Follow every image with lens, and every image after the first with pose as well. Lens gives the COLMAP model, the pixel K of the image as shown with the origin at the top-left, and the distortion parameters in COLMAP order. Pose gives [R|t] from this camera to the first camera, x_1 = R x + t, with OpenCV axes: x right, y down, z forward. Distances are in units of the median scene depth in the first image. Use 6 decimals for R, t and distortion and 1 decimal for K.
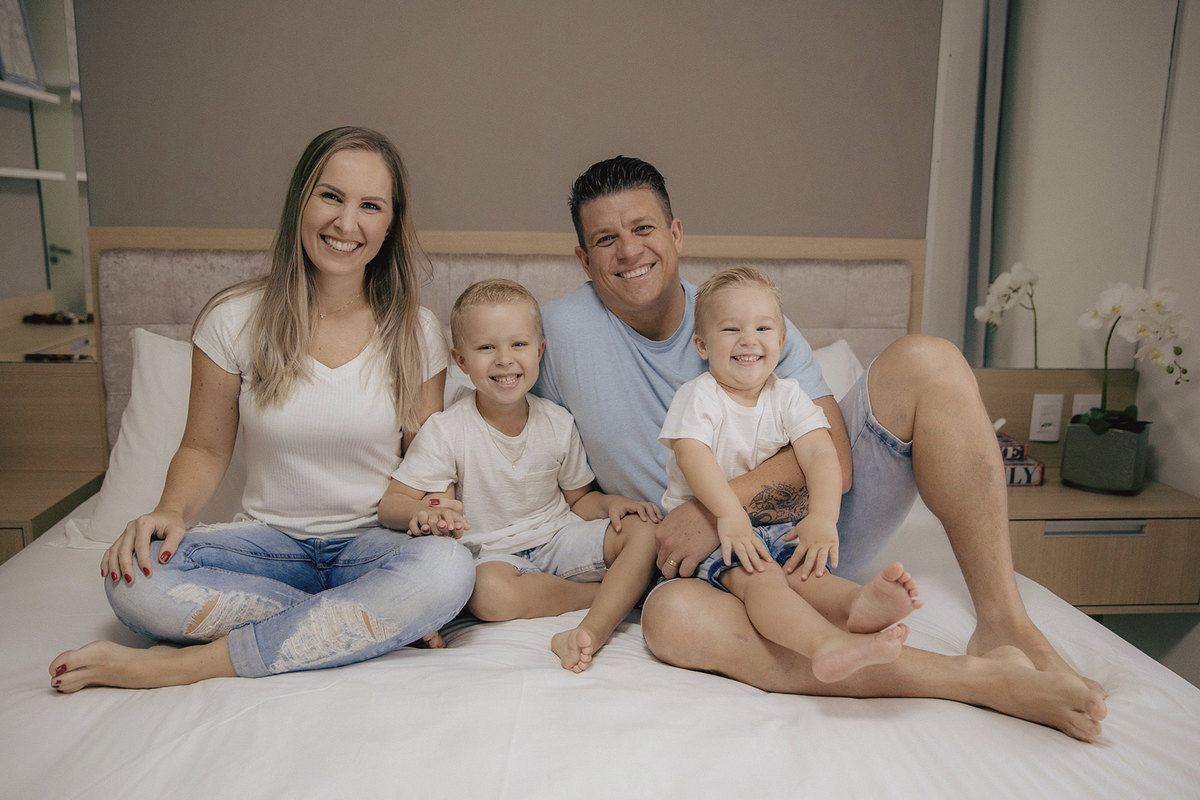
lens RADIAL K [[1001.9, 0, 600.0], [0, 1001.9, 400.0], [0, 0, 1]] dist [-0.062557, 0.093279]
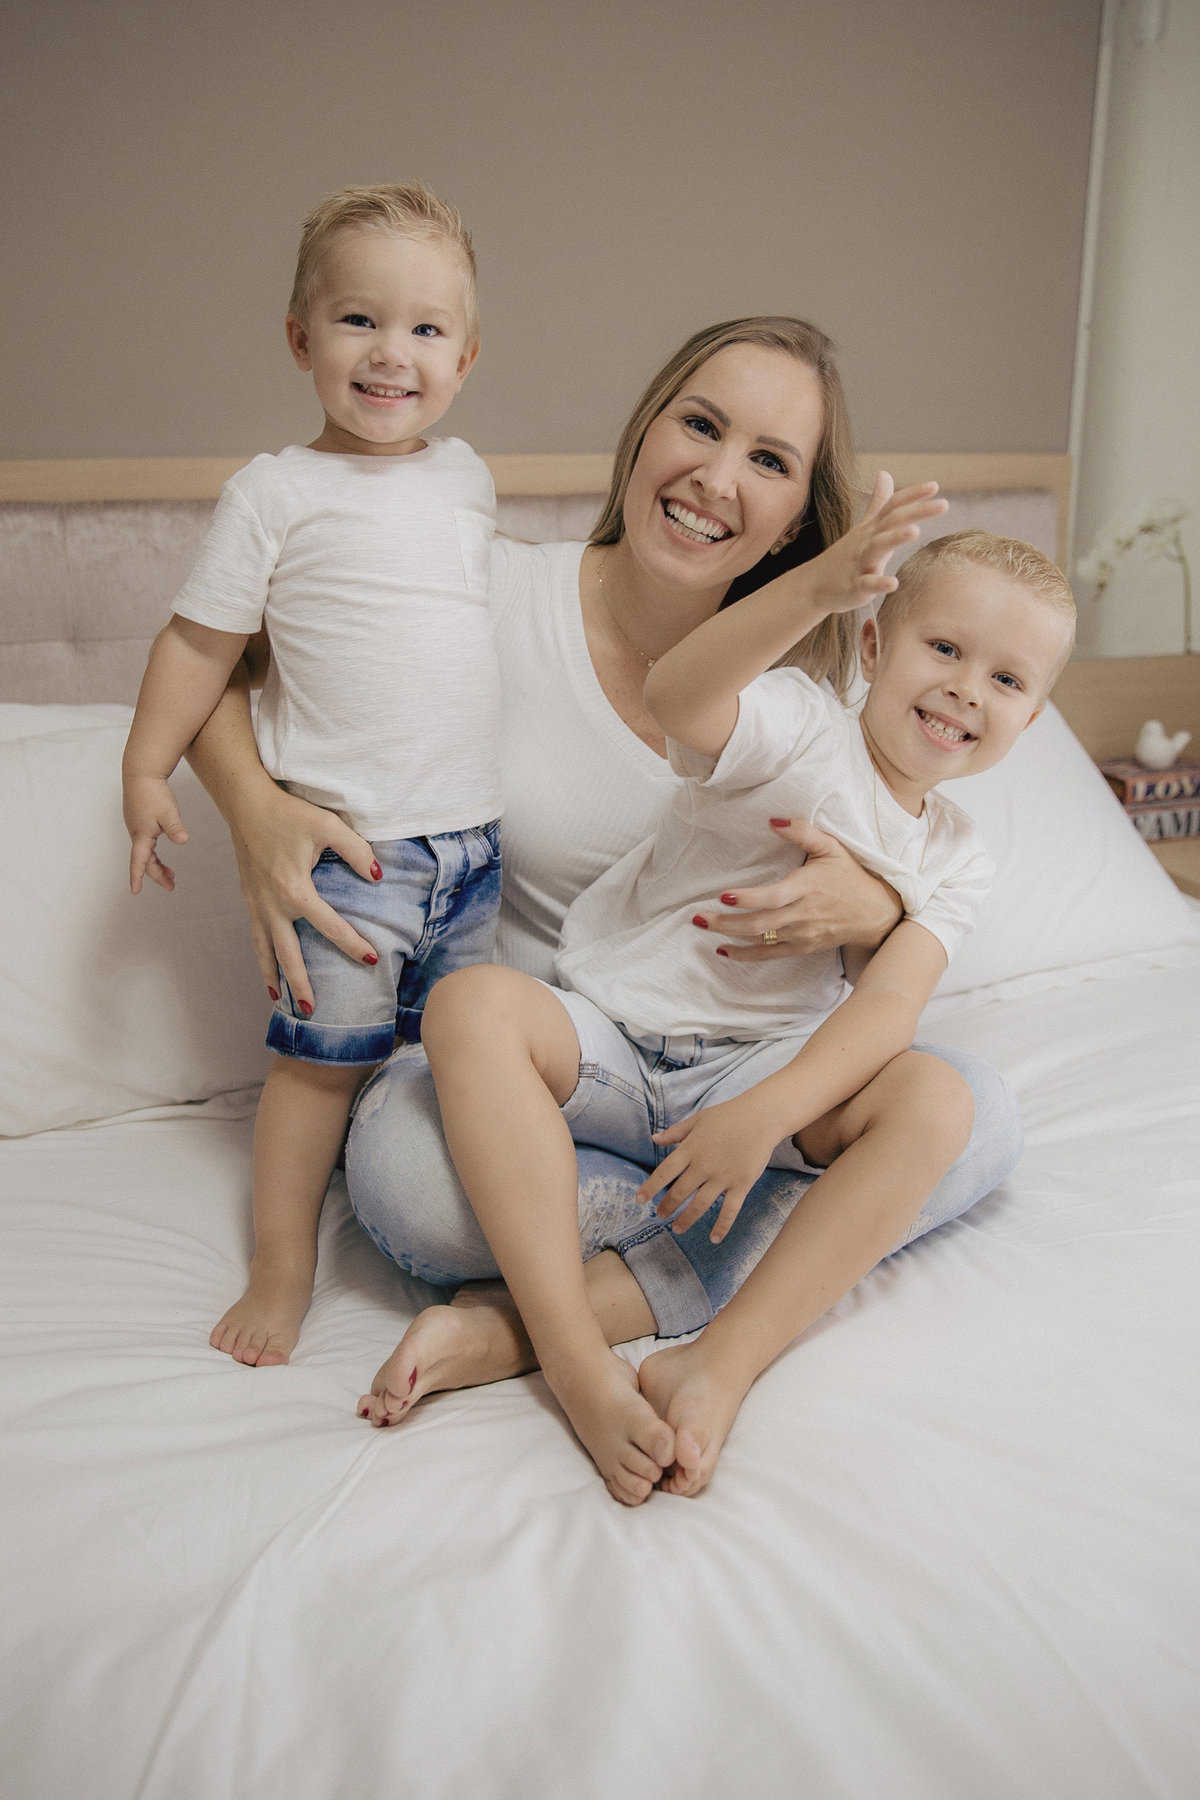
lens RADIAL K [[1521.1, 0, 593.0], [0, 1521.1, 837.1], [0, 0, 1]] dist [-0.081265, 0.121409]
pose [[0.966803, -0.083230, 0.241588, -0.225194], [0.064229, 0.994266, 0.085503, -0.024118], [-0.247319, -0.067148, 0.966605, 0.156548]]
